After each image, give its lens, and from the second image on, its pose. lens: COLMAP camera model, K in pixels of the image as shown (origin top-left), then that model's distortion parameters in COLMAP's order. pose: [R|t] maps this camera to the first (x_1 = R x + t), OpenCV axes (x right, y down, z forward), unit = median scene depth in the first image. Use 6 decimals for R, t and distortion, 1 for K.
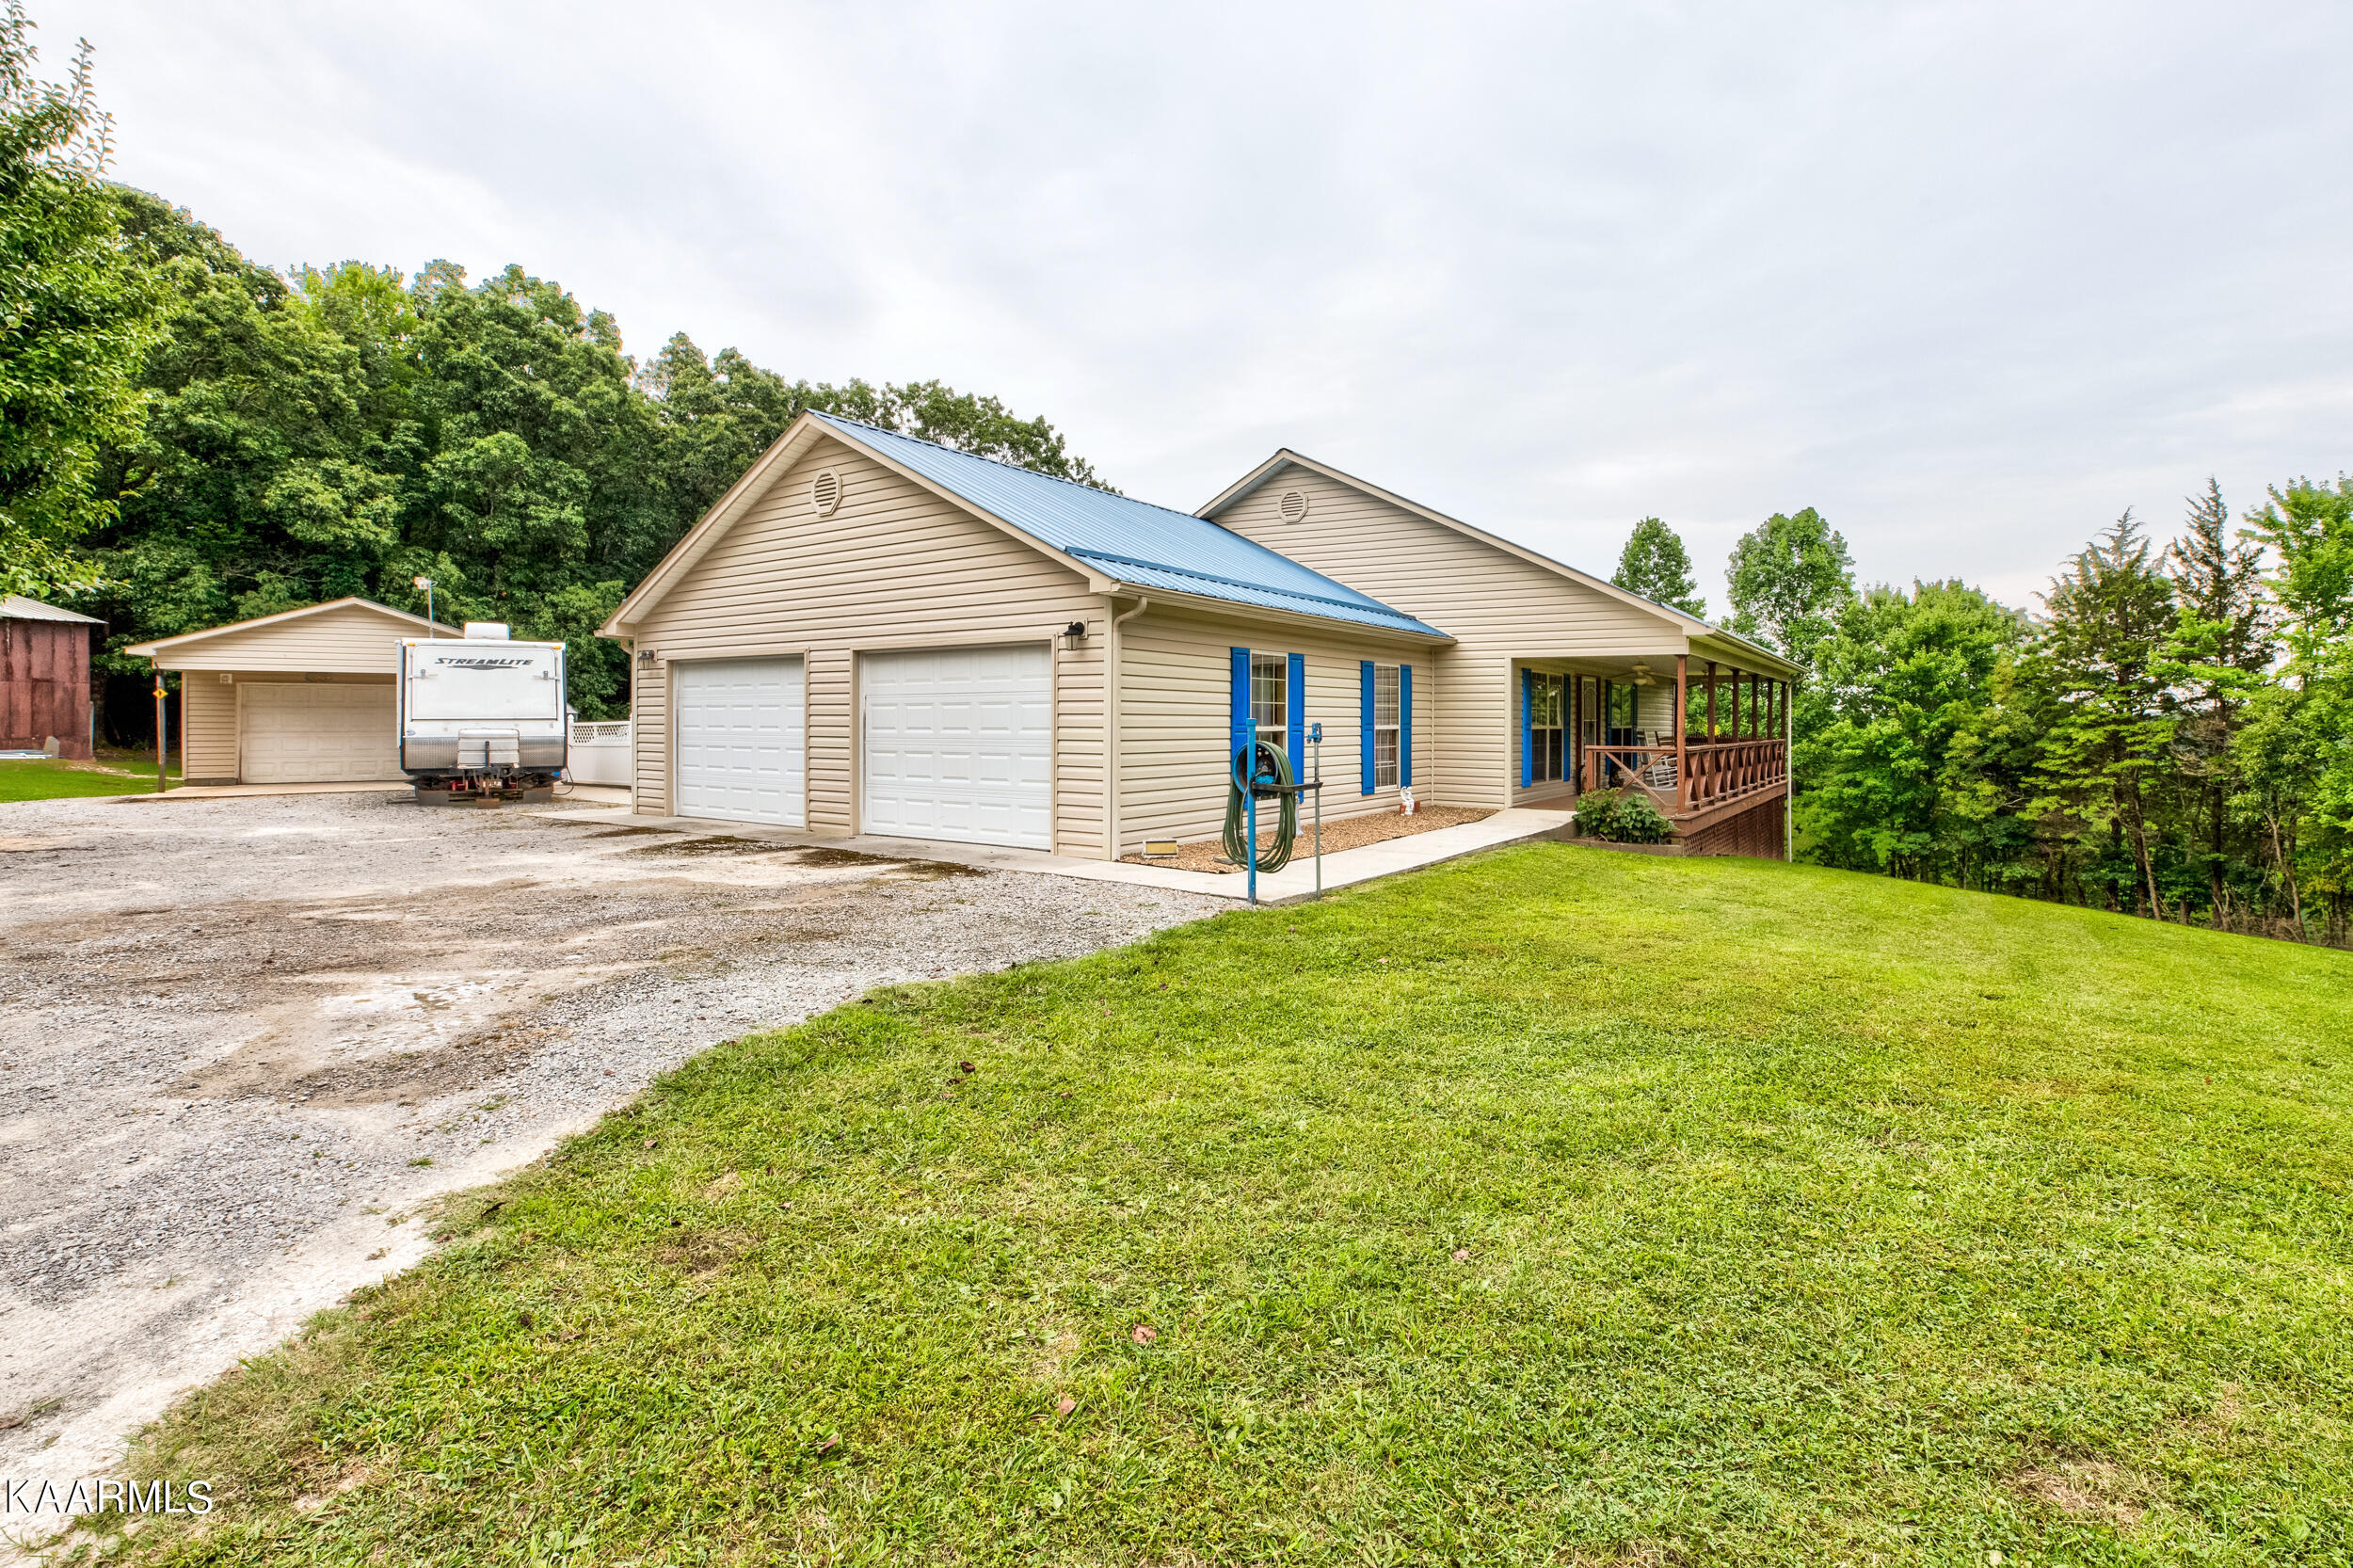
lens RADIAL K [[1090.9, 0, 1176.0], [0, 1090.9, 713.3], [0, 0, 1]] dist [-0.005946, -0.000357]
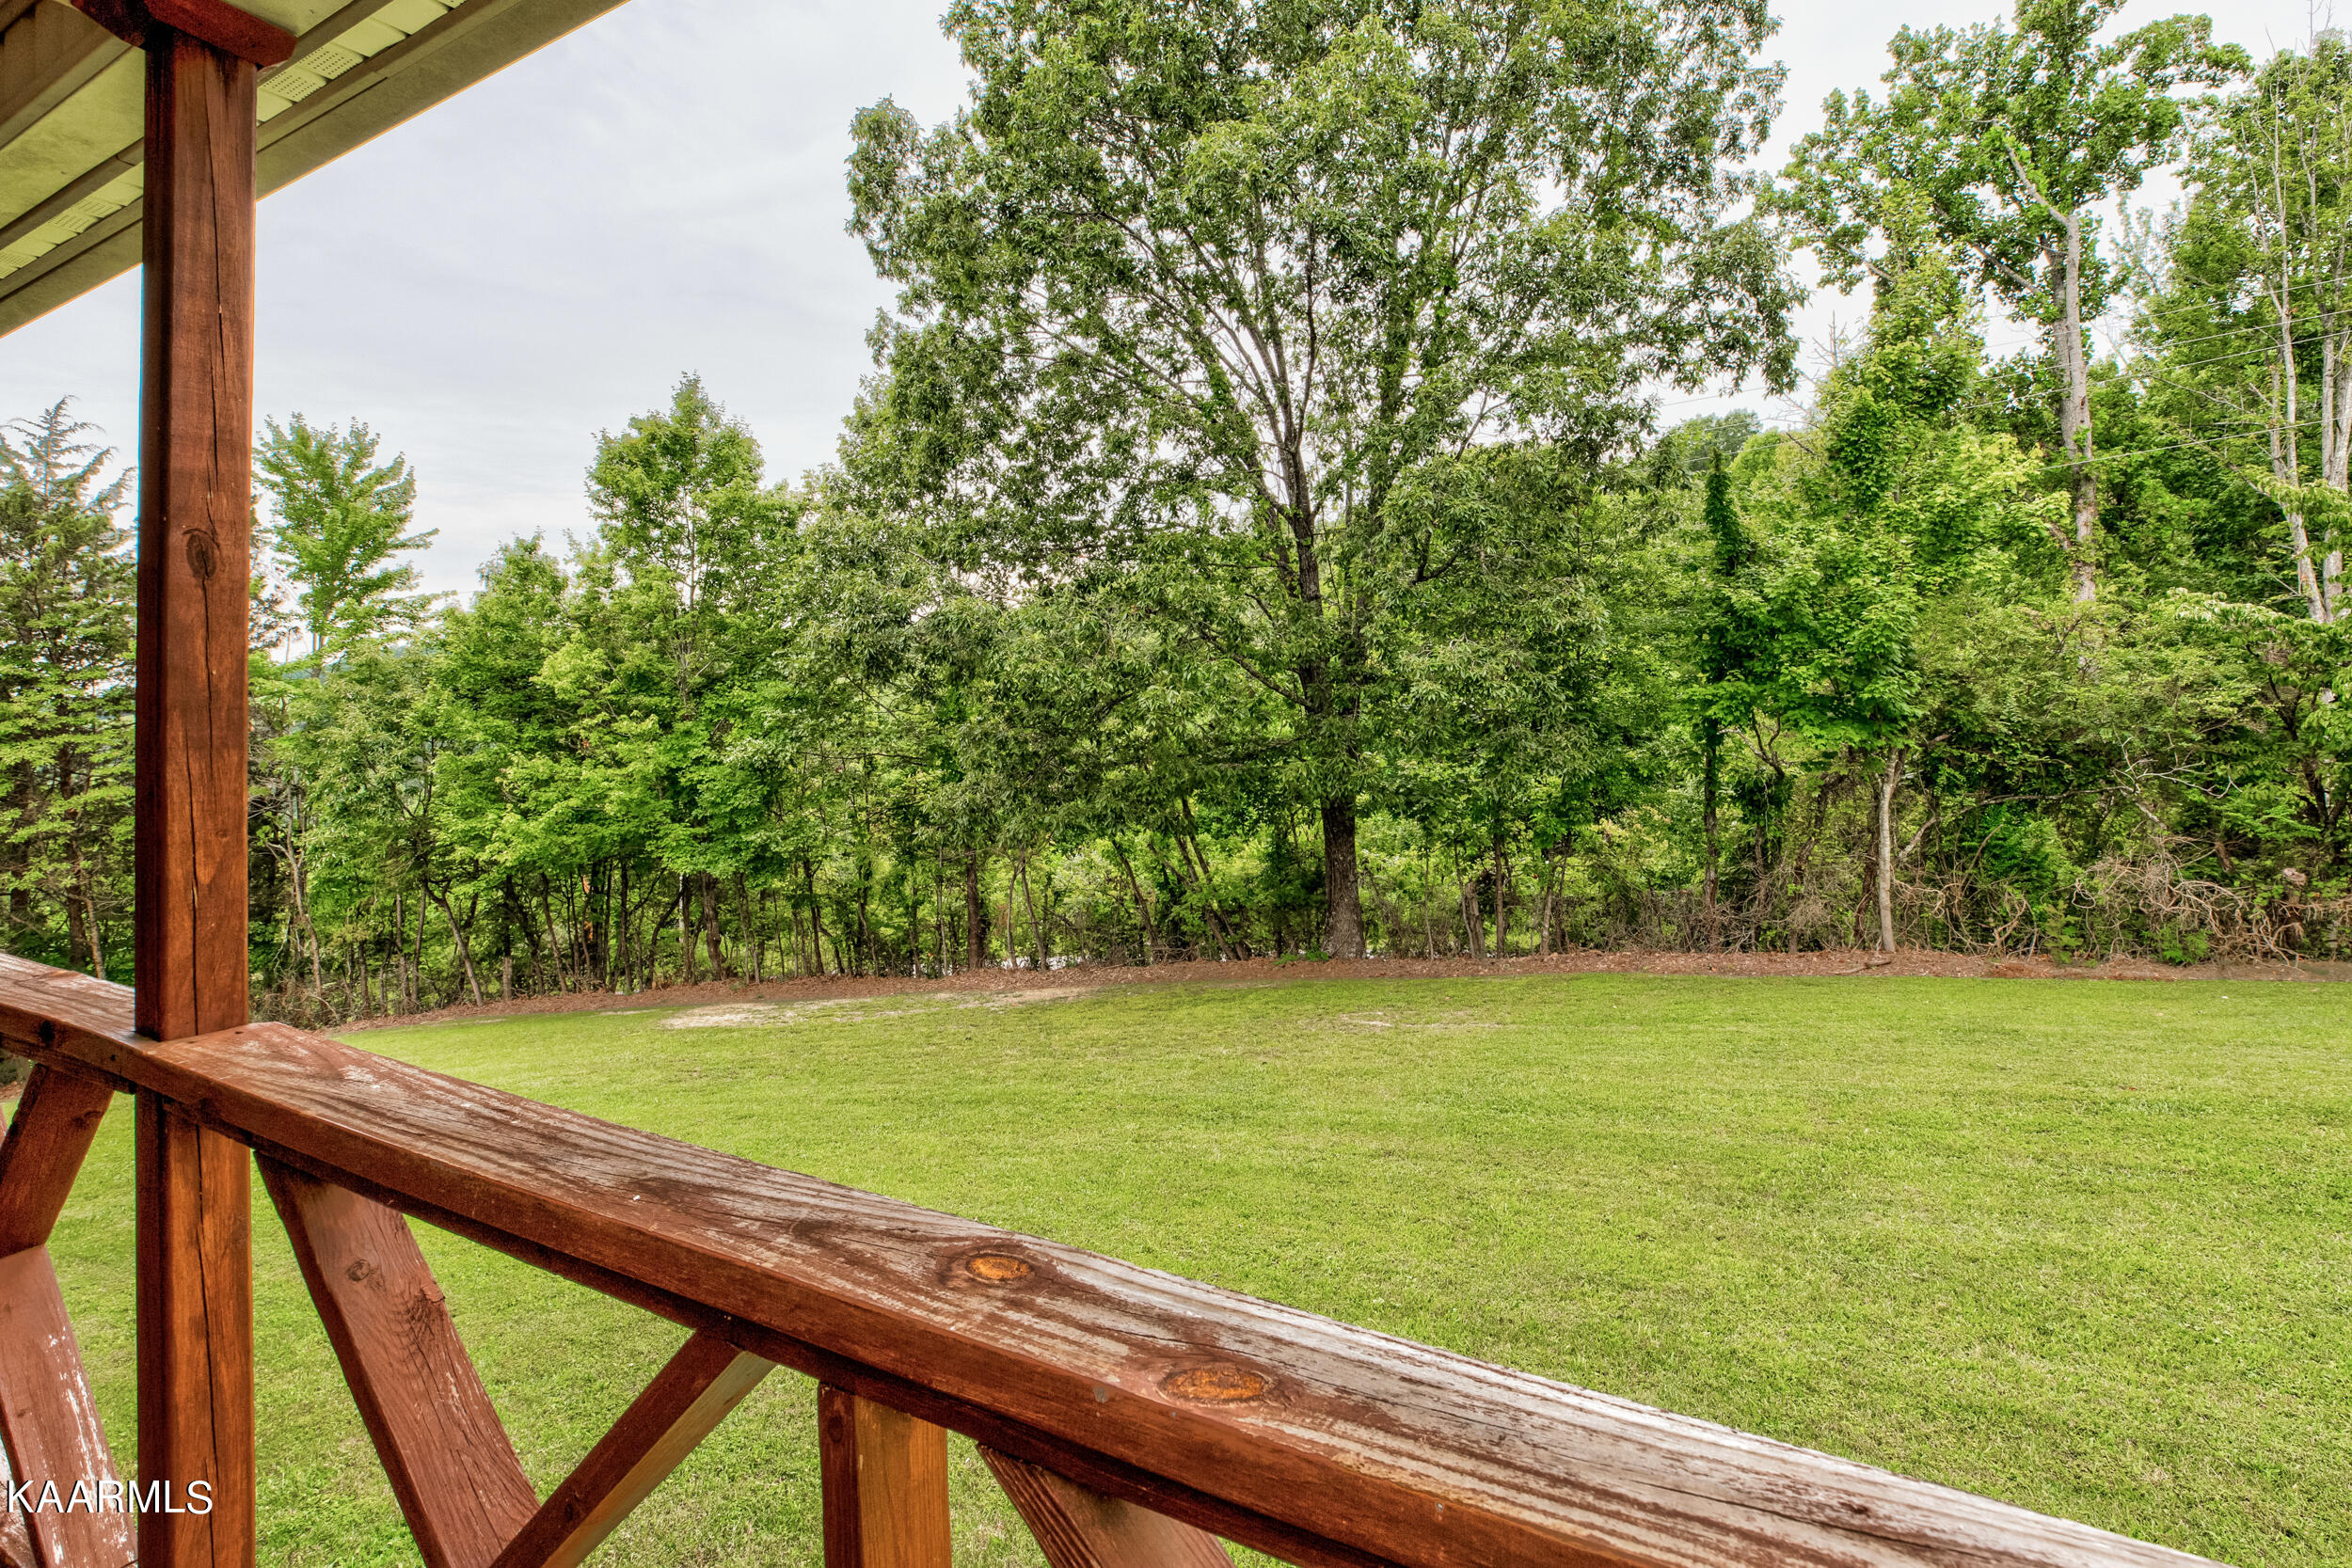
lens RADIAL K [[1091.7, 0, 1172.0], [0, 1091.7, 691.2], [0, 0, 1]] dist [-0.033025, 0.015111]
pose [[-0.105771, 0.018466, 0.994219, 0.186110], [0.010109, 0.999796, -0.017494, 0.002700], [-0.994339, 0.008200, -0.105936, 0.427222]]
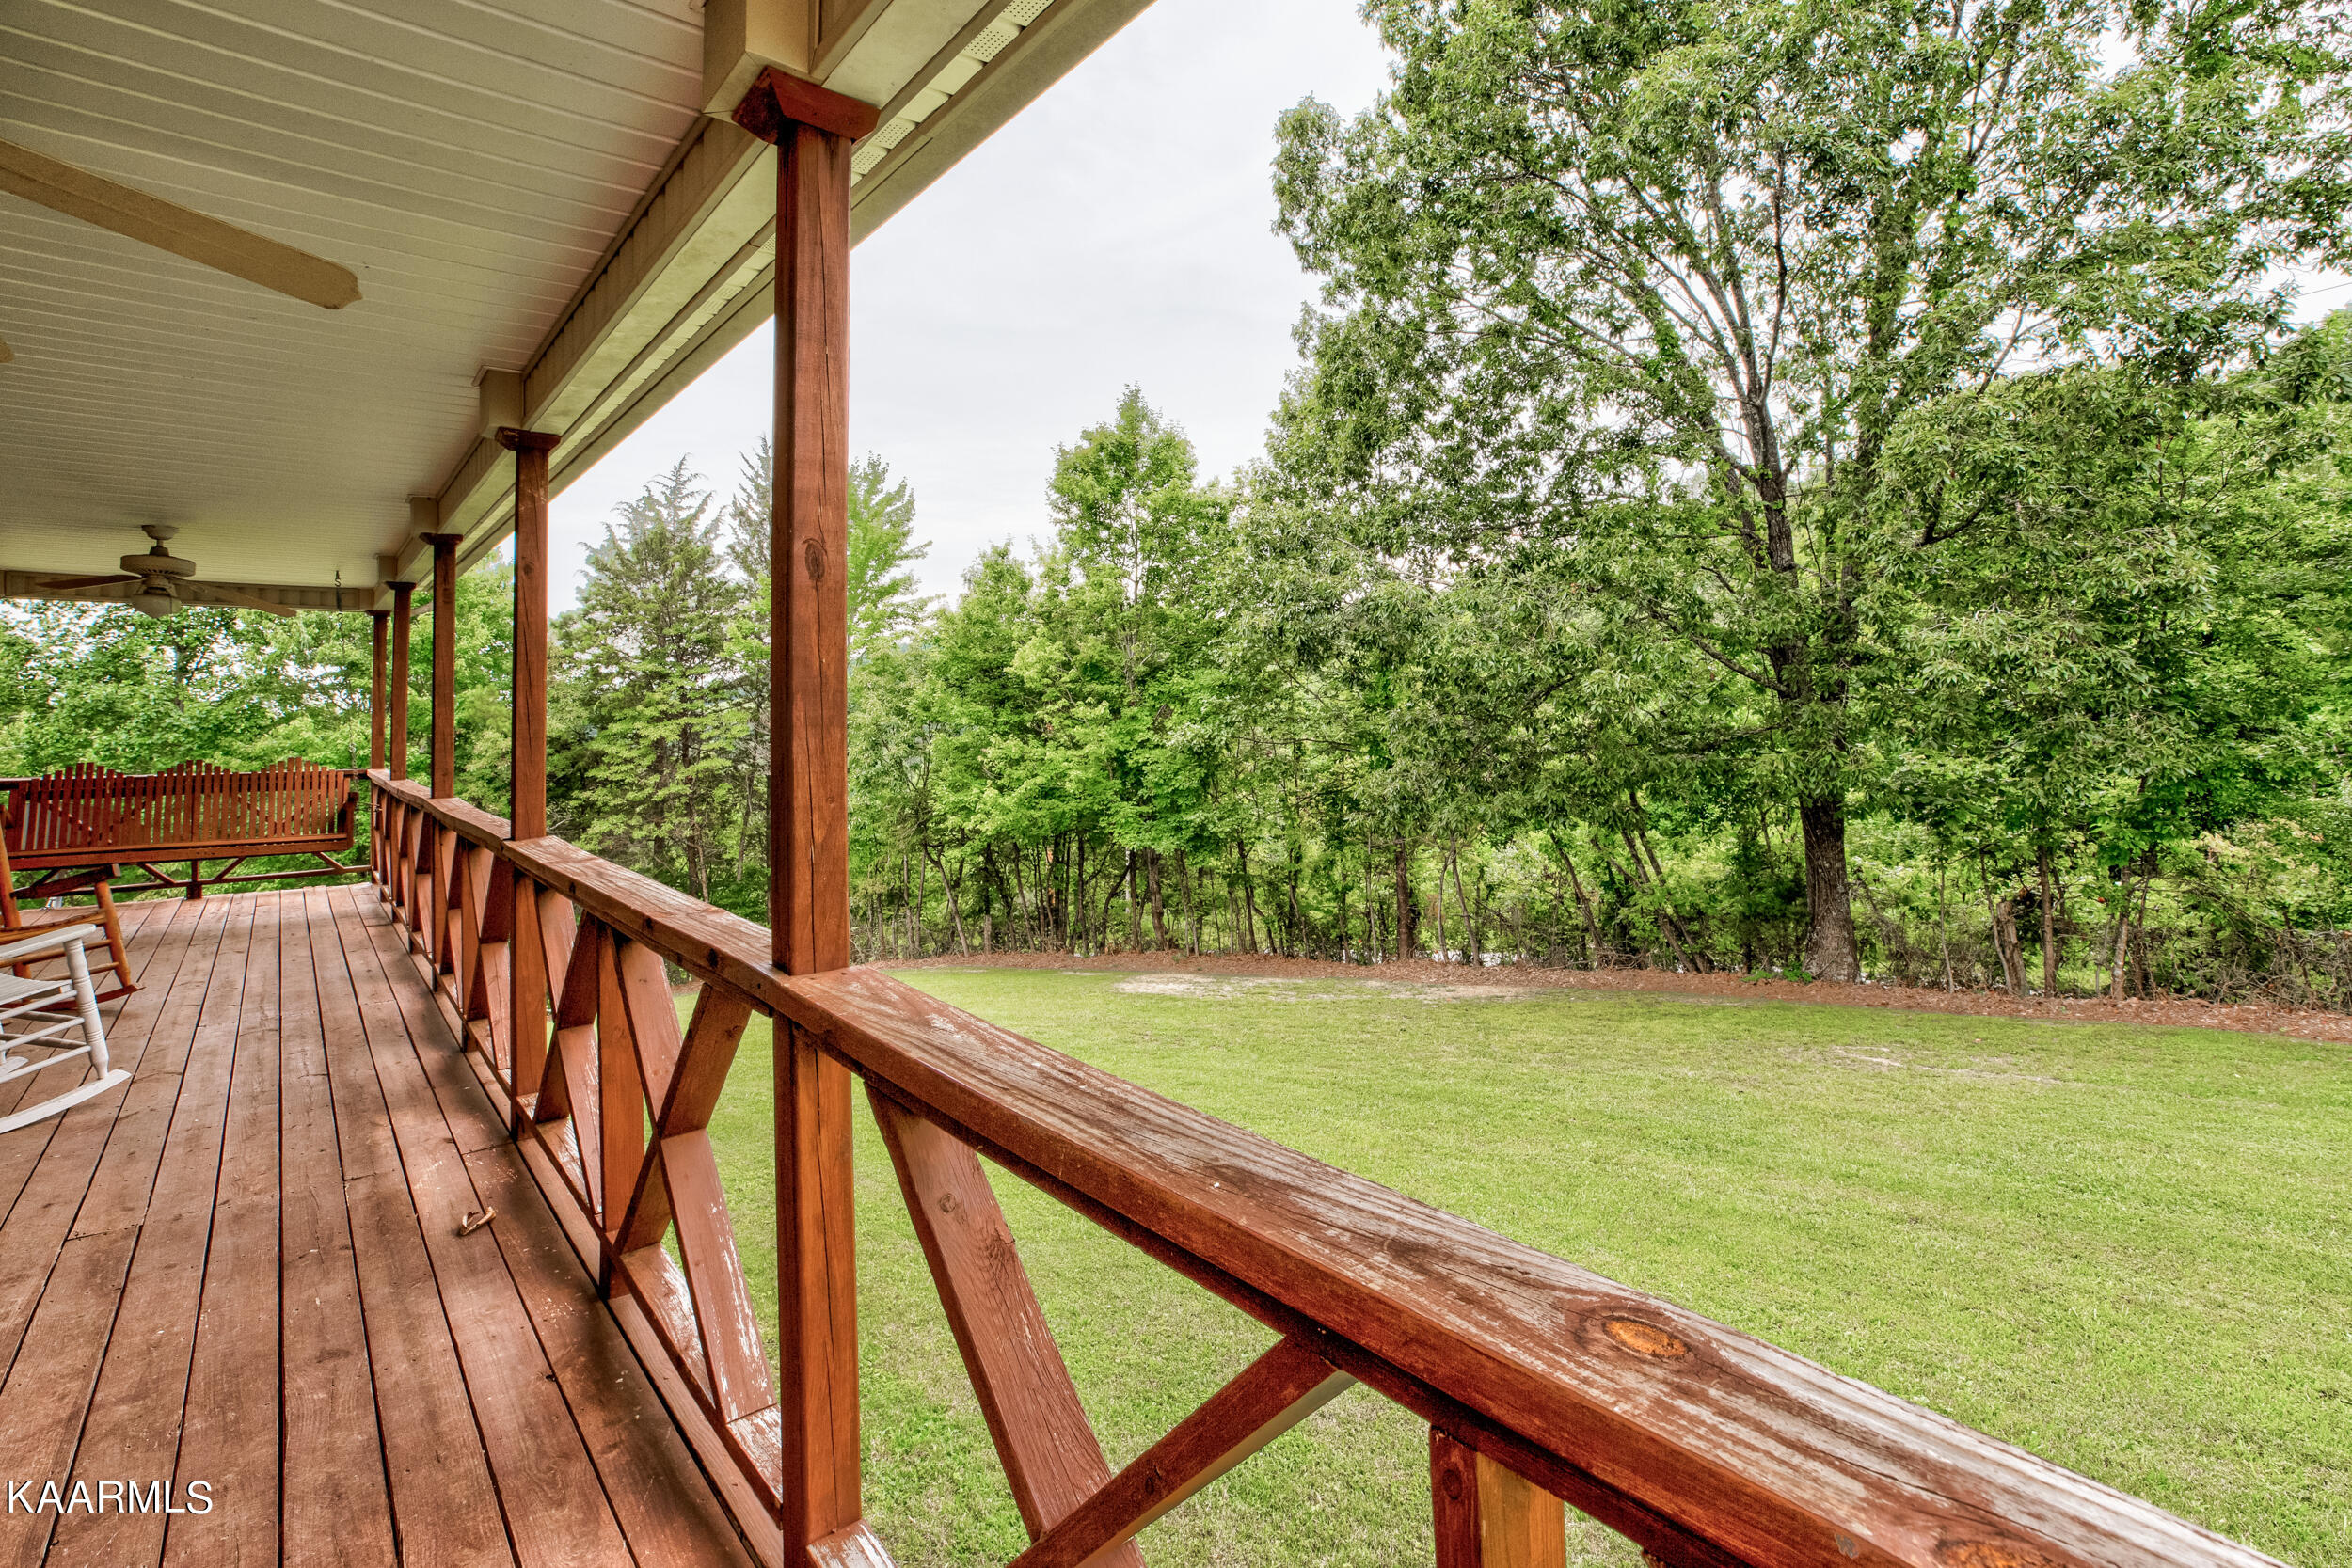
lens RADIAL K [[1097.3, 0, 1178.7], [0, 1097.3, 668.6], [0, 0, 1]] dist [-0.034736, 0.015885]
pose [[0.265064, 0.025597, 0.963891, 0.187977], [0.011481, 0.999493, -0.029700, 0.002821], [-0.964162, 0.018939, 0.264636, 0.431047]]
